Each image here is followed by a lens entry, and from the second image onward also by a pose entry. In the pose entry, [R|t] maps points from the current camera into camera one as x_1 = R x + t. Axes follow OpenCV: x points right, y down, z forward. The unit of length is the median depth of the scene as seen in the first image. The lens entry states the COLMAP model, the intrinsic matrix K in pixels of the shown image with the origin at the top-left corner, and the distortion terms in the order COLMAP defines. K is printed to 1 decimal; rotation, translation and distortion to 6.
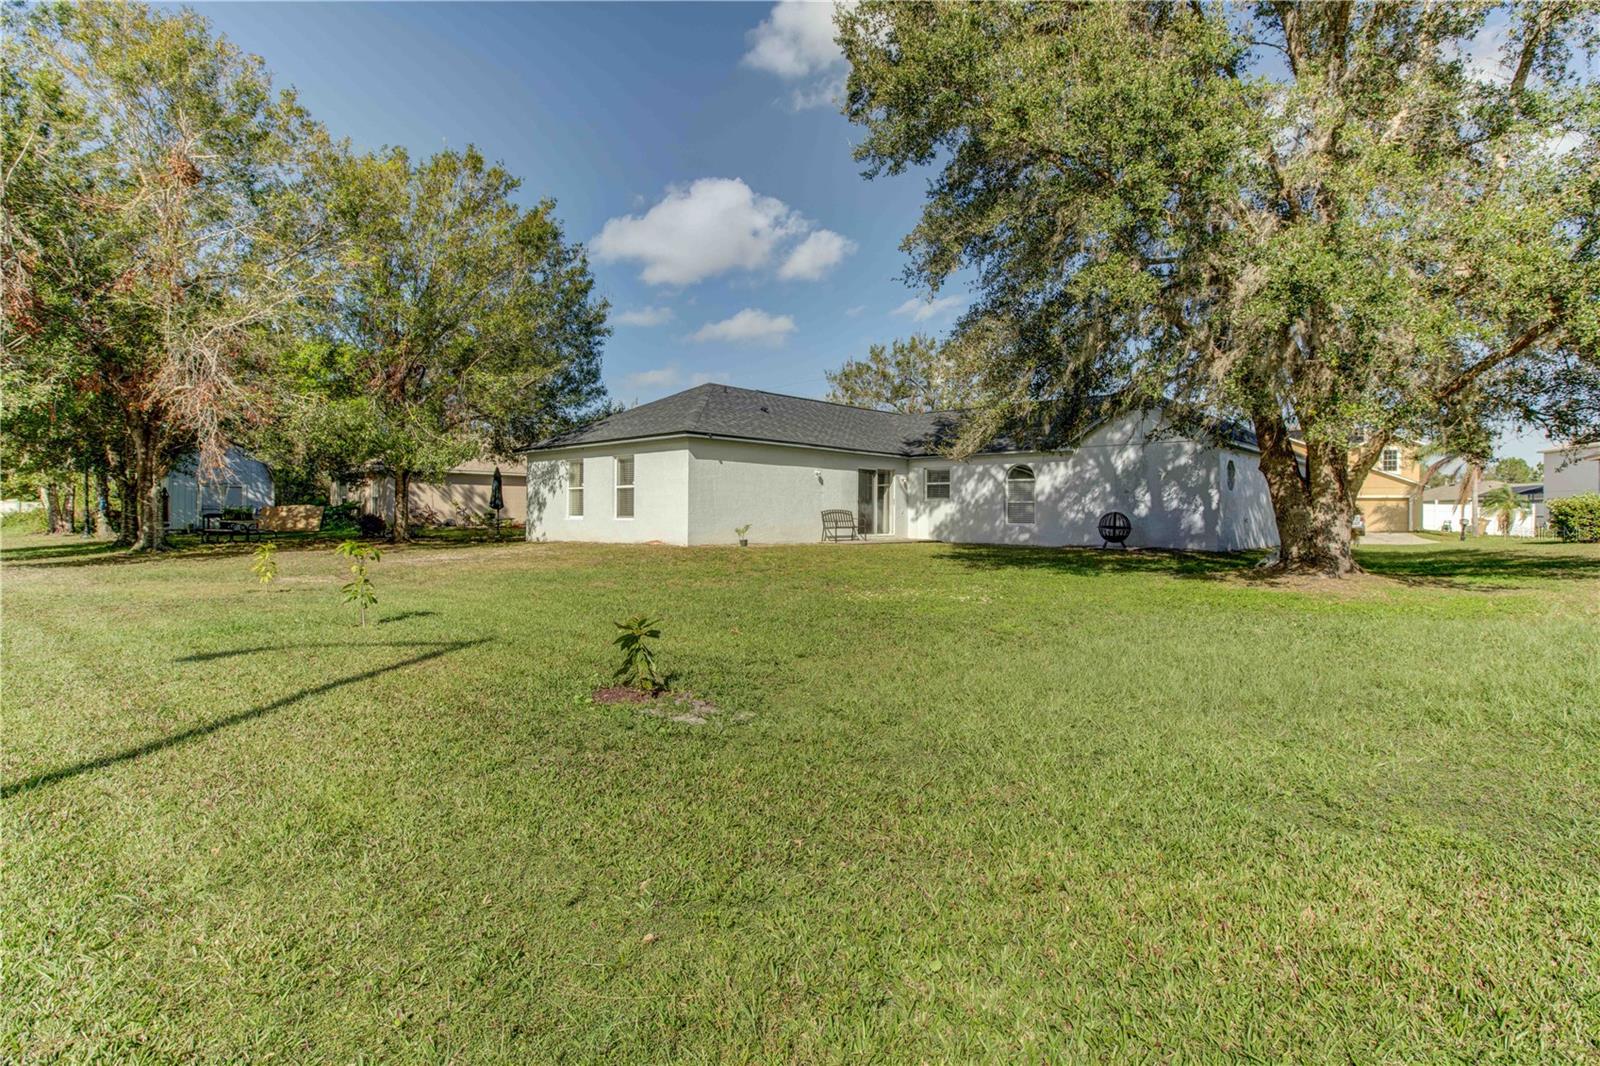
lens RADIAL K [[913.0, 0, 800.0], [0, 913.0, 533.0], [0, 0, 1]] dist [0.005800, 0.001320]
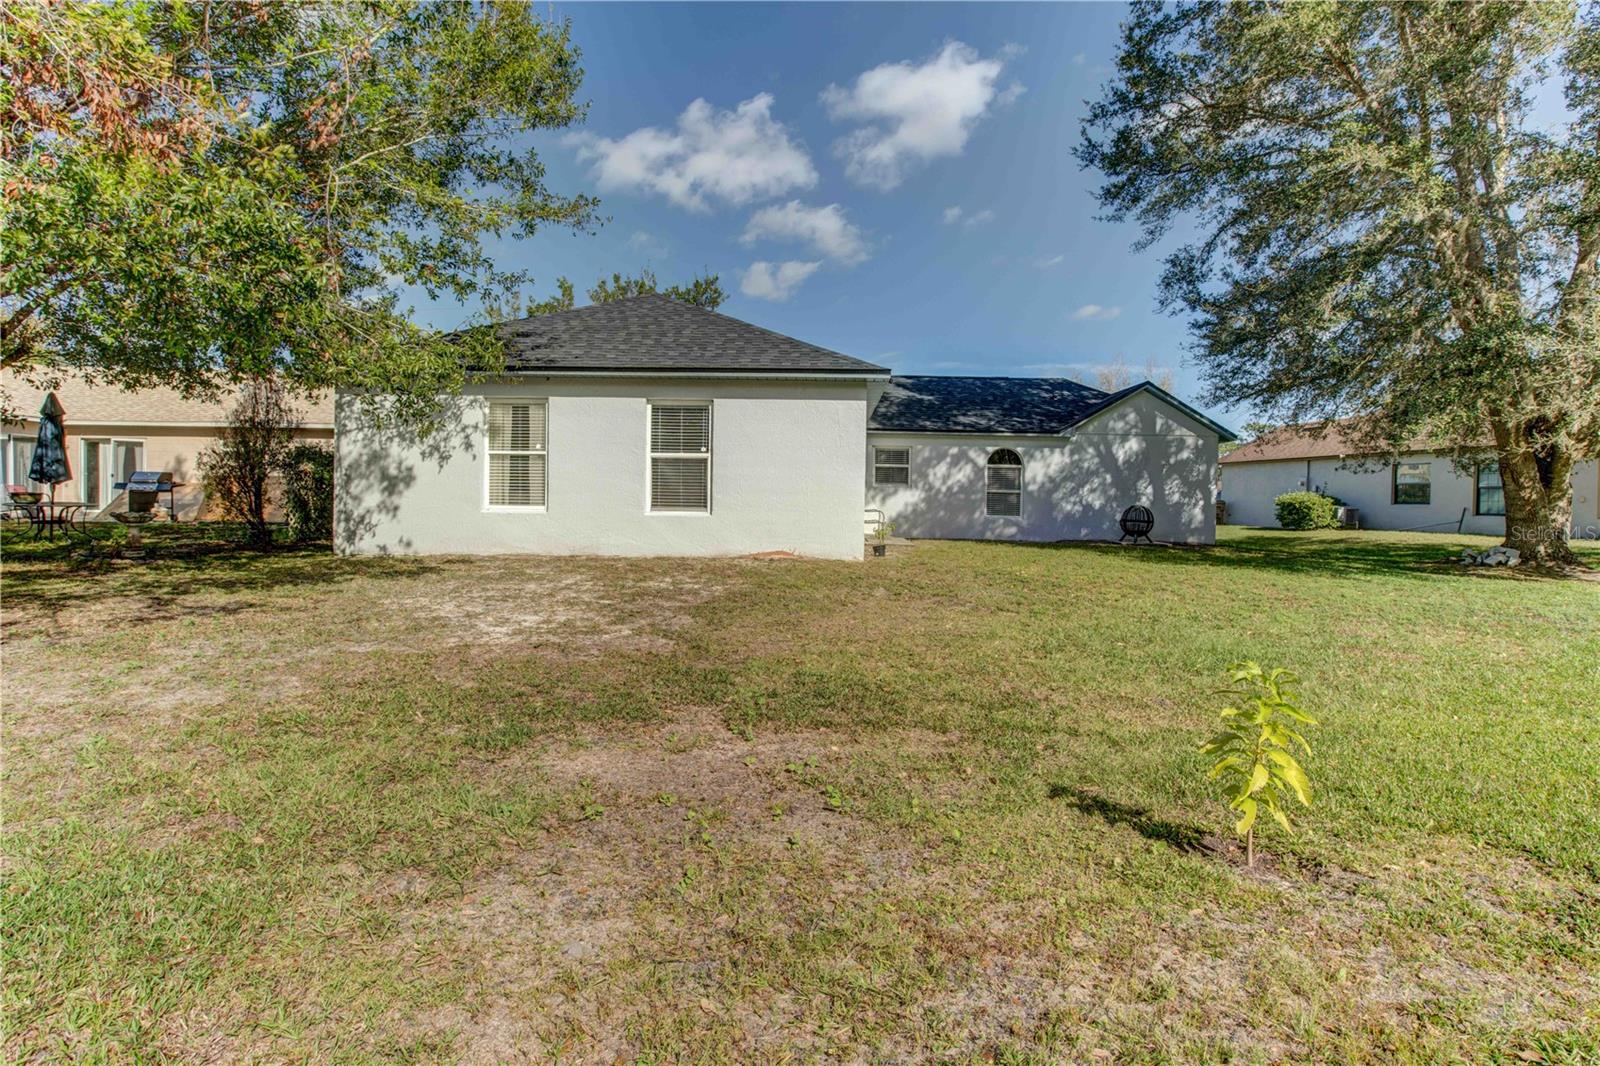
lens RADIAL K [[913.0, 0, 800.0], [0, 913.0, 533.0], [0, 0, 1]] dist [0.005800, 0.001320]
pose [[0.690290, -0.019591, 0.723267, -0.550526], [-0.001512, 0.999592, 0.028518, -0.019058], [-0.723531, -0.020779, 0.689979, 0.553798]]
